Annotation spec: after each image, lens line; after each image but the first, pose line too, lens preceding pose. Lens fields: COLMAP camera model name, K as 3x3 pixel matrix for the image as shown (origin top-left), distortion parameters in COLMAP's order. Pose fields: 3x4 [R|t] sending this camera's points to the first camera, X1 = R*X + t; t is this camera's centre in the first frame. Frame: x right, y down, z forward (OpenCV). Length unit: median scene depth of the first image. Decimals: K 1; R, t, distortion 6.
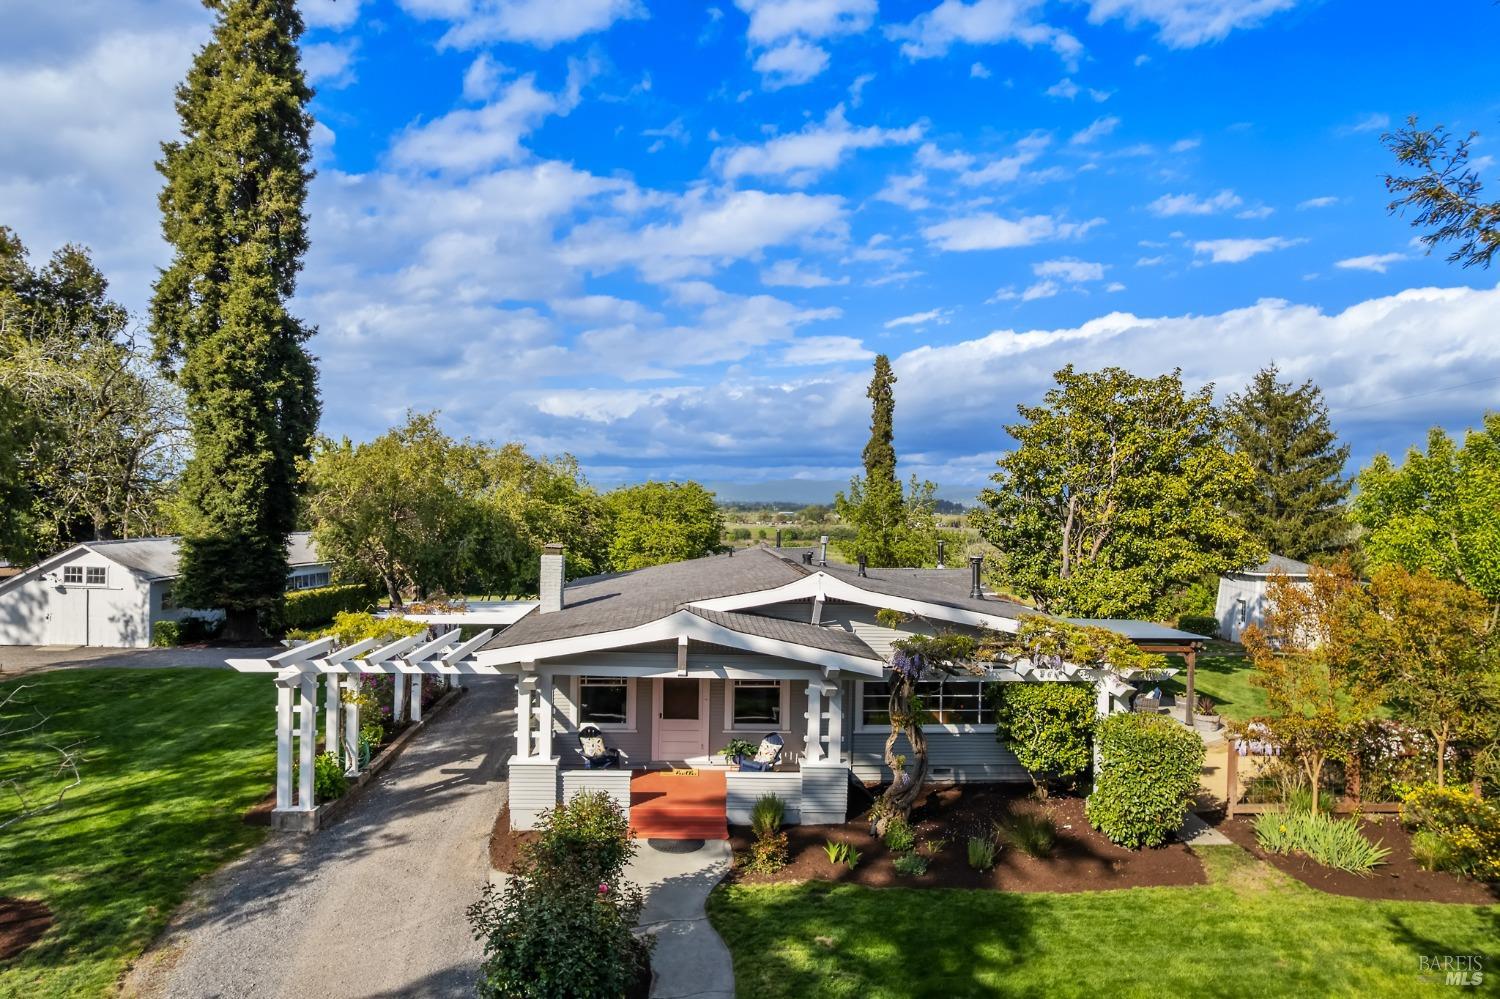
lens RADIAL K [[945.8, 0, 760.1], [0, 945.8, 502.7], [0, 0, 1]] dist [-0.036863, 0.010300]
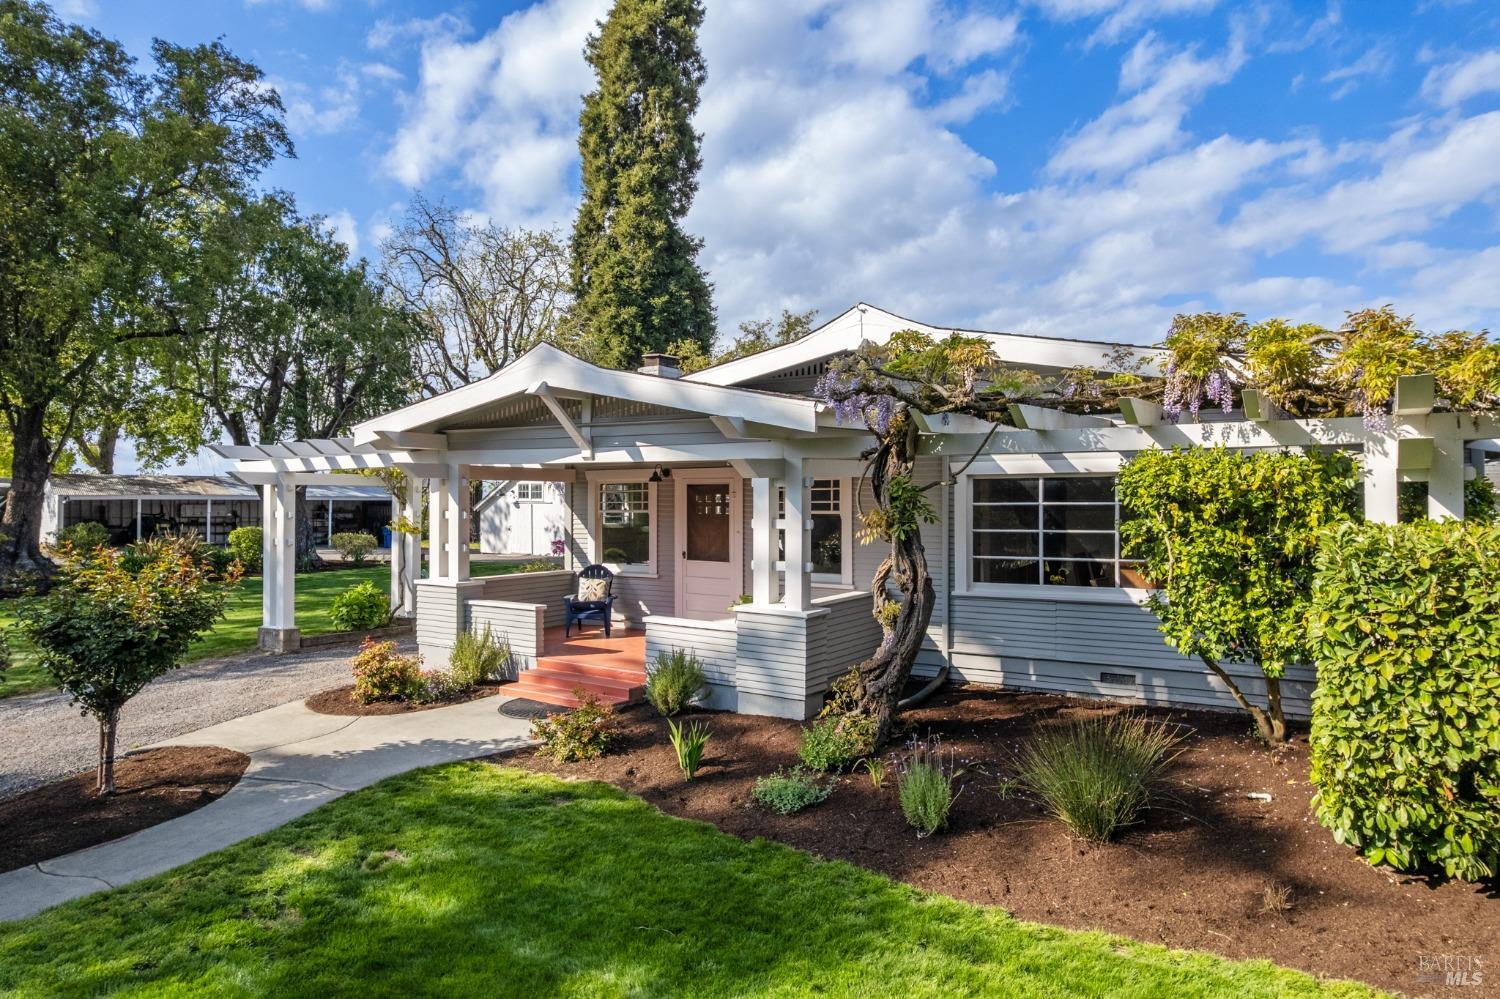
lens RADIAL K [[945.8, 0, 764.7], [0, 945.8, 507.4], [0, 0, 1]] dist [-0.036863, 0.010300]
pose [[0.783628, -0.021157, -0.620870, 0.205365], [0.022962, 0.999723, -0.005085, 0.109861], [0.620805, -0.010272, 0.783897, 0.280250]]
